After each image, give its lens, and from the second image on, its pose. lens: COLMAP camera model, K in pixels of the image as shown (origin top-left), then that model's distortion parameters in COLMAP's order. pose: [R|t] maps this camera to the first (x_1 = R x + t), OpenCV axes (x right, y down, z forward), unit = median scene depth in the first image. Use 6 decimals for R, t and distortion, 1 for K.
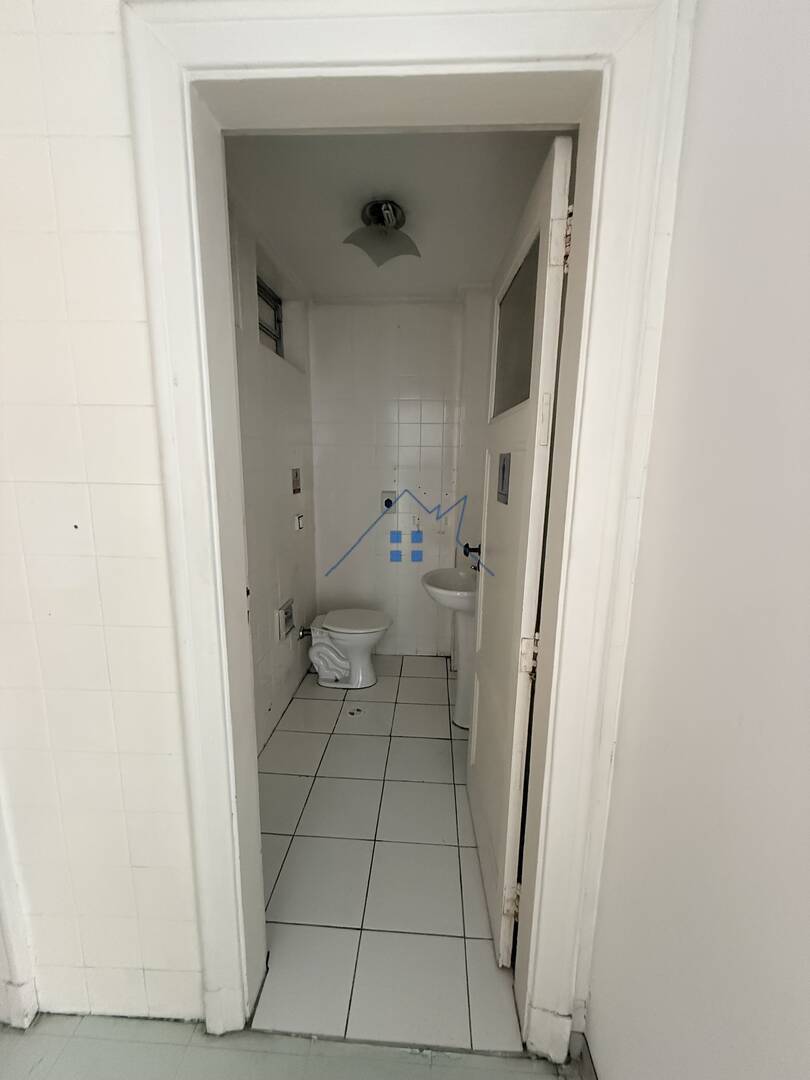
lens RADIAL K [[431.9, 0, 404.9], [0, 431.9, 542.8], [0, 0, 1]] dist [-0.001388, 0.000364]
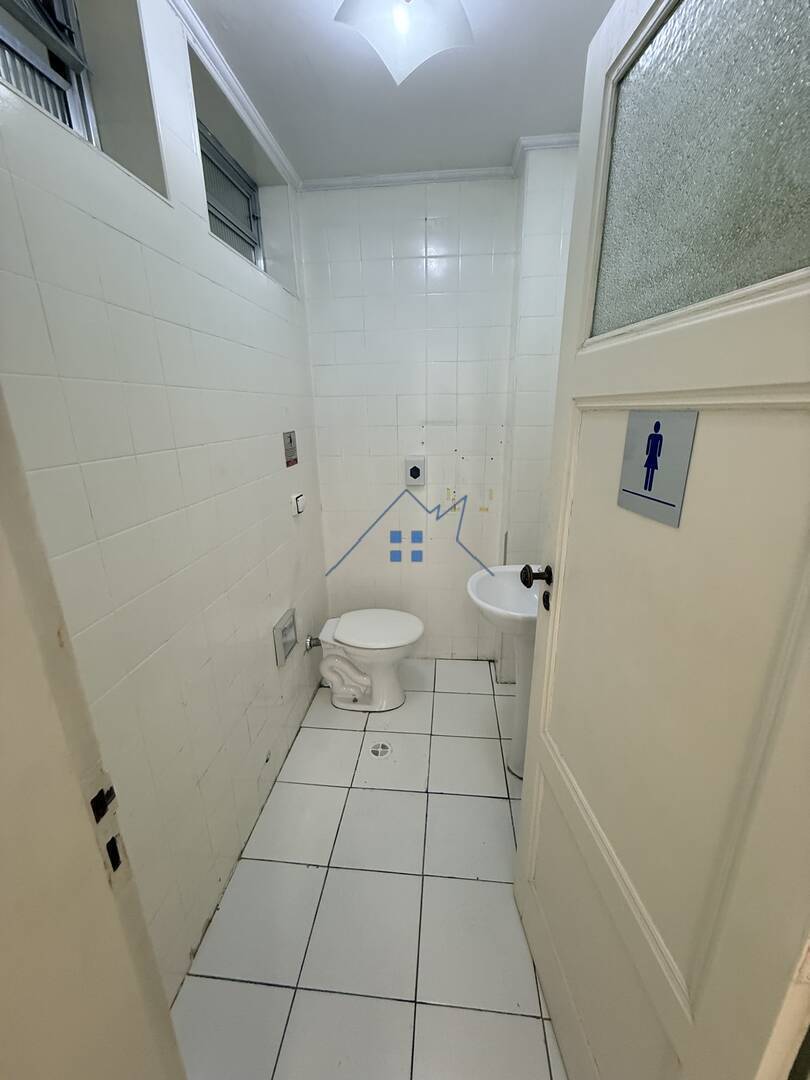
lens RADIAL K [[431.9, 0, 404.8], [0, 431.9, 537.2], [0, 0, 1]] dist [-0.001388, 0.000364]
pose [[0.998972, -0.017694, -0.041730, -0.027699], [0.022202, 0.993666, 0.110161, -0.066011], [0.039516, -0.110974, 0.993037, 0.245104]]
